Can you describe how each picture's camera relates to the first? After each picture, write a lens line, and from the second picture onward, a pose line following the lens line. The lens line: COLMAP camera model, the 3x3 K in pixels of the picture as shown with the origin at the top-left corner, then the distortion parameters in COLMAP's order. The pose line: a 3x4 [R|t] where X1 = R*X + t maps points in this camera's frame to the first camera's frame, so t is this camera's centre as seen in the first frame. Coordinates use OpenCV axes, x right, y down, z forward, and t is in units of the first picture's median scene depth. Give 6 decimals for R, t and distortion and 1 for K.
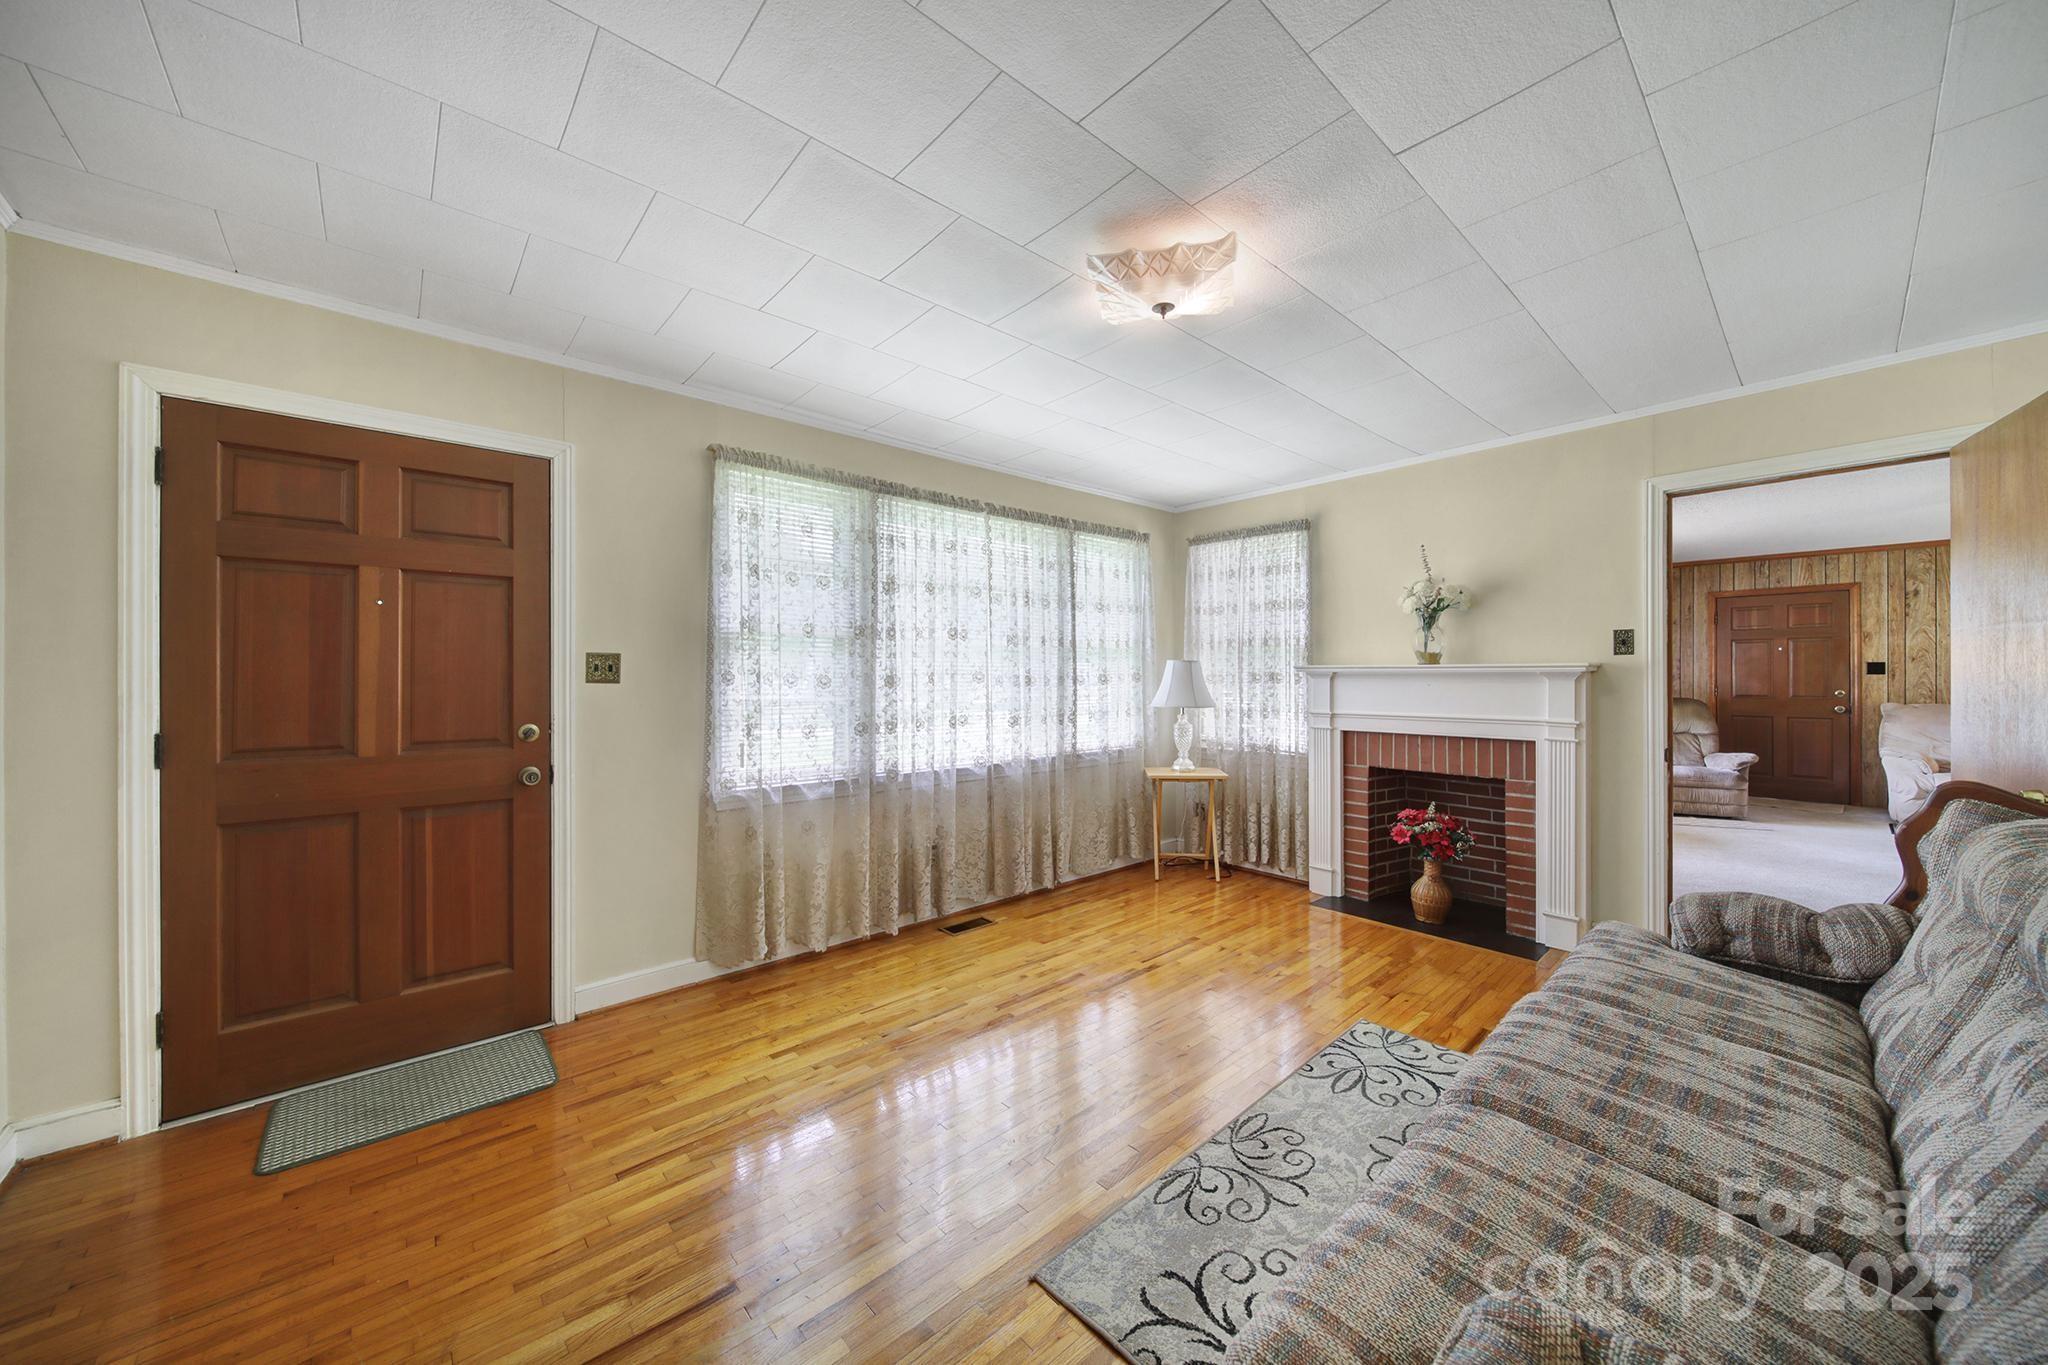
lens RADIAL K [[725.7, 0, 1031.5], [0, 725.7, 675.7], [0, 0, 1]] dist [-0.002462, -0.000591]
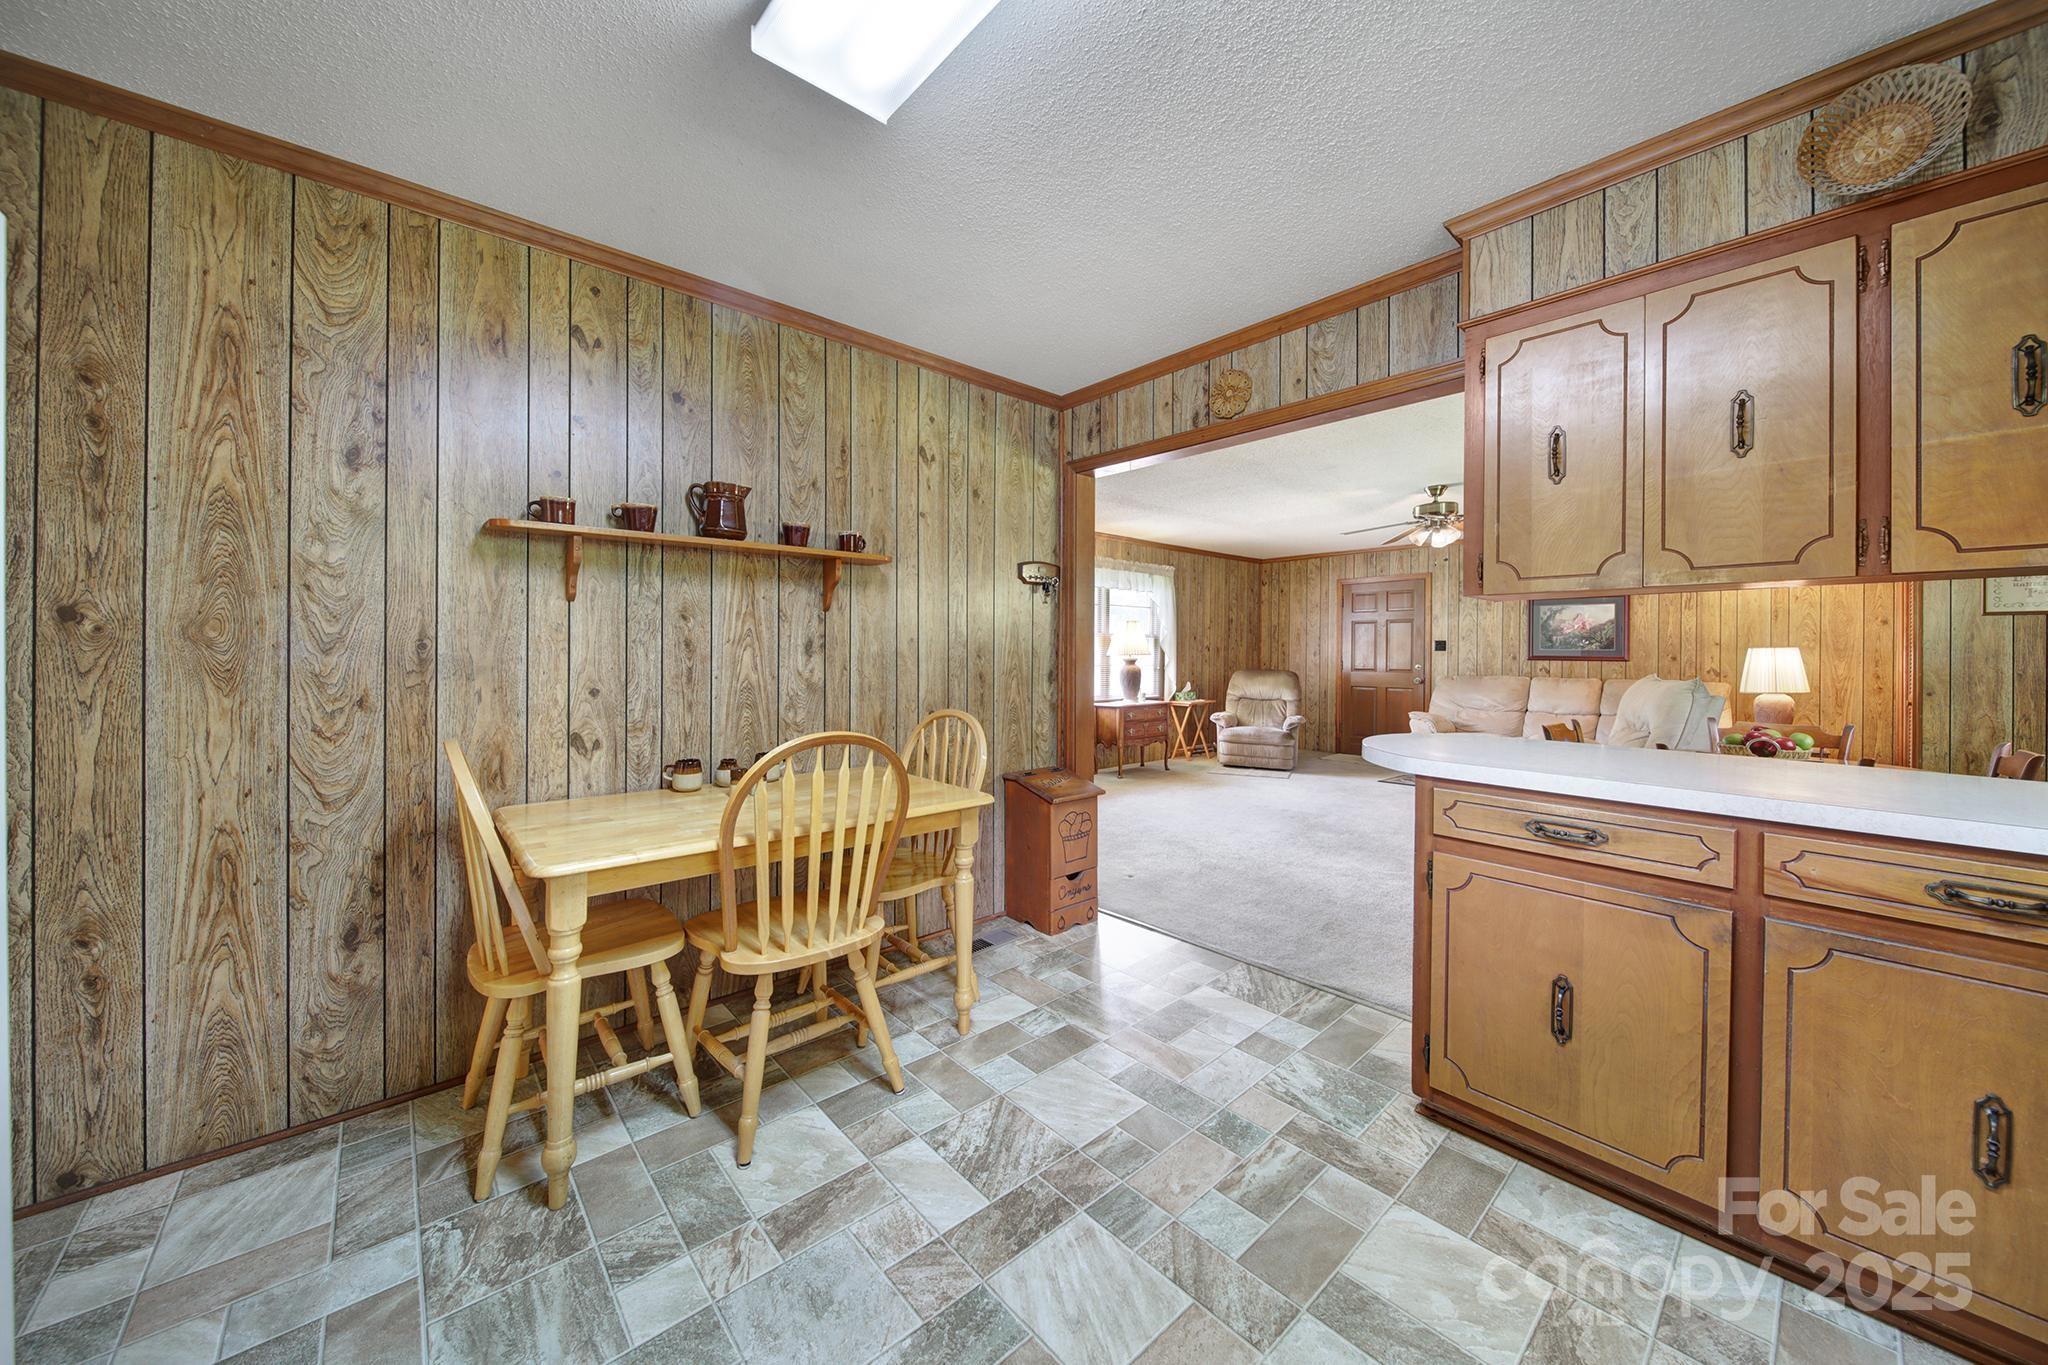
lens RADIAL K [[725.7, 0, 1028.0], [0, 725.7, 653.0], [0, 0, 1]] dist [-0.002462, -0.000591]
pose [[0.999943, 0.006573, -0.008473, 0.814511], [-0.006565, 0.999978, 0.000913, 0.008014], [0.008479, -0.000857, 0.999964, -0.295027]]
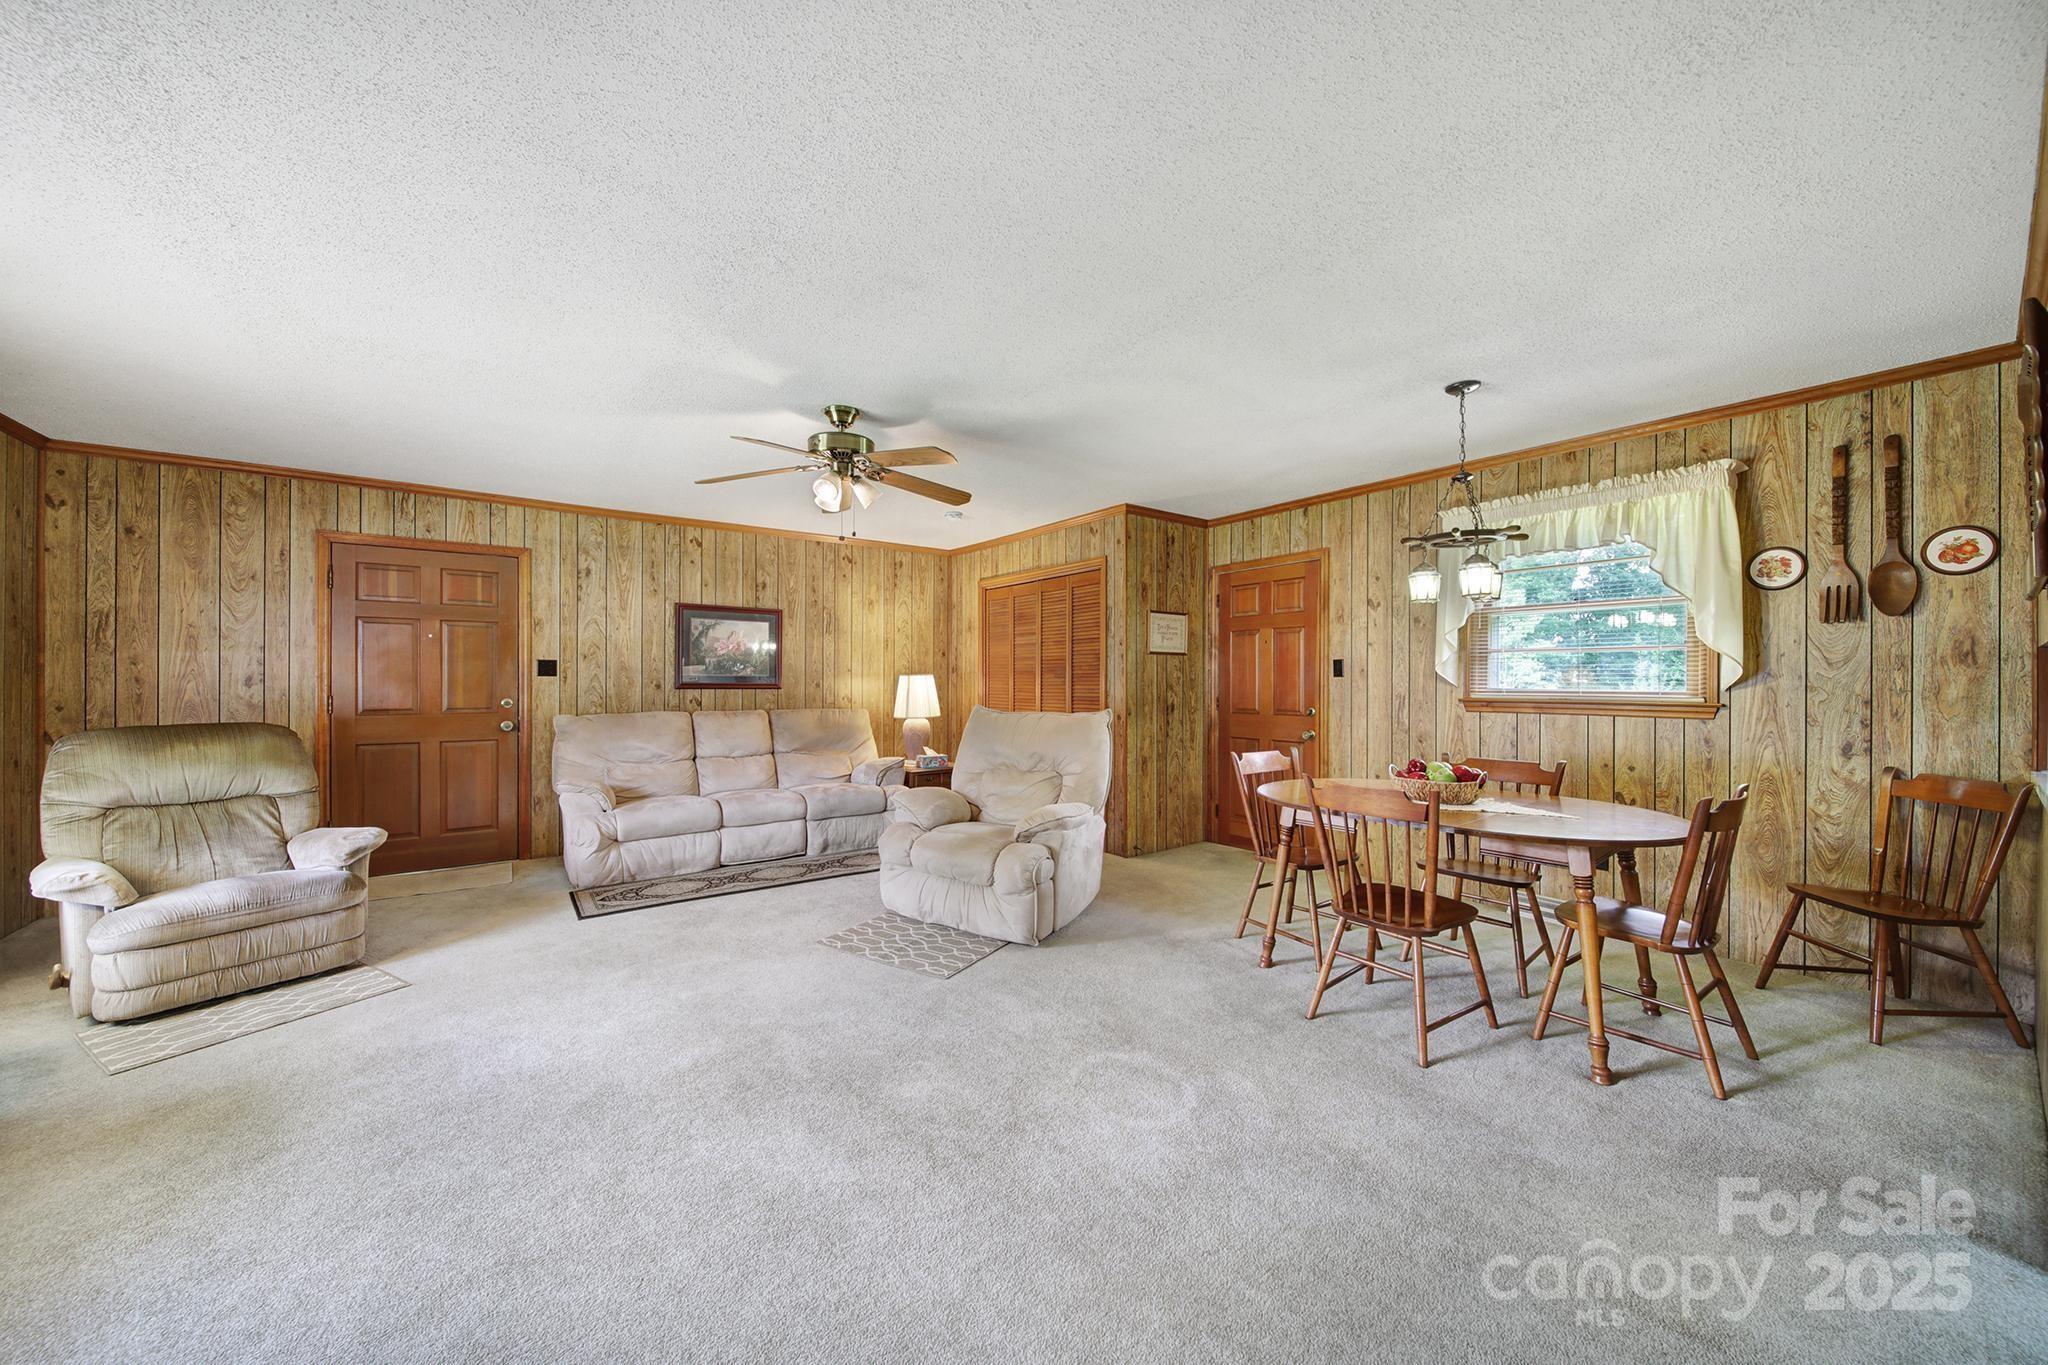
lens RADIAL K [[725.7, 0, 1018.8], [0, 725.7, 681.3], [0, 0, 1]] dist [-0.002462, -0.000591]
pose [[0.096590, -0.002077, 0.995322, 0.766538], [-0.005881, 0.999979, 0.002657, -0.002189], [-0.995307, -0.006110, 0.096576, 0.718961]]
